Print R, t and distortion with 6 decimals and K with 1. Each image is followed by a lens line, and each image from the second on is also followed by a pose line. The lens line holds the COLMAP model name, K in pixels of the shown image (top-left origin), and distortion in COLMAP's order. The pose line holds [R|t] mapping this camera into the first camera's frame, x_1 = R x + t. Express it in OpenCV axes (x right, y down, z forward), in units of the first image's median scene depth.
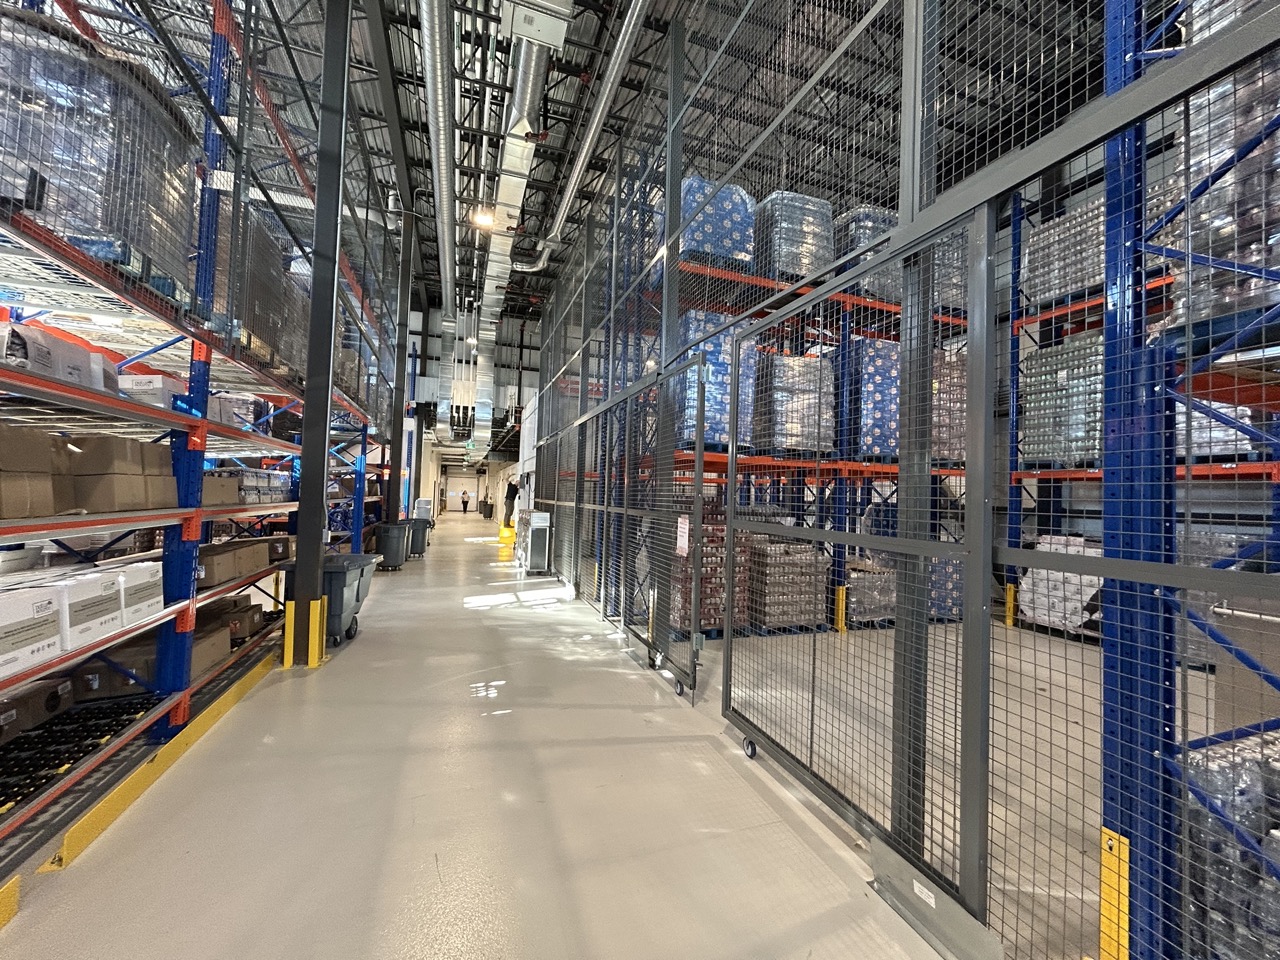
lens RADIAL K [[508.9, 0, 636.9], [0, 508.9, 481.7], [0, 0, 1]] dist [0.001629, 0.000319]
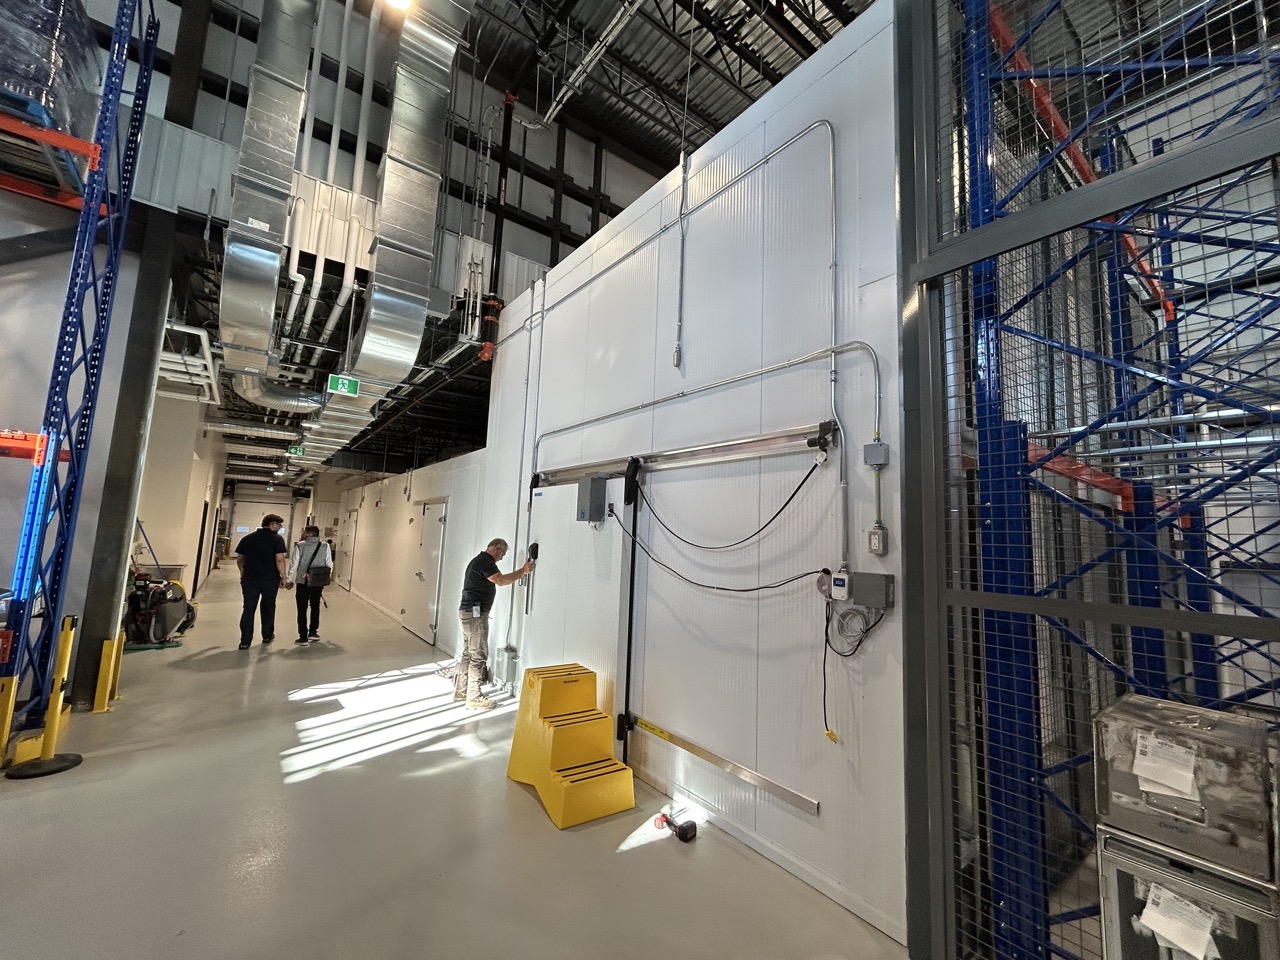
lens RADIAL K [[508.9, 0, 647.7], [0, 508.9, 475.4], [0, 0, 1]] dist [0.001629, 0.000319]
pose [[0.946560, 0.038056, 0.320274, -0.239959], [-0.011867, 0.996451, -0.083328, 0.011862], [-0.322309, 0.075074, 0.943653, 0.623300]]
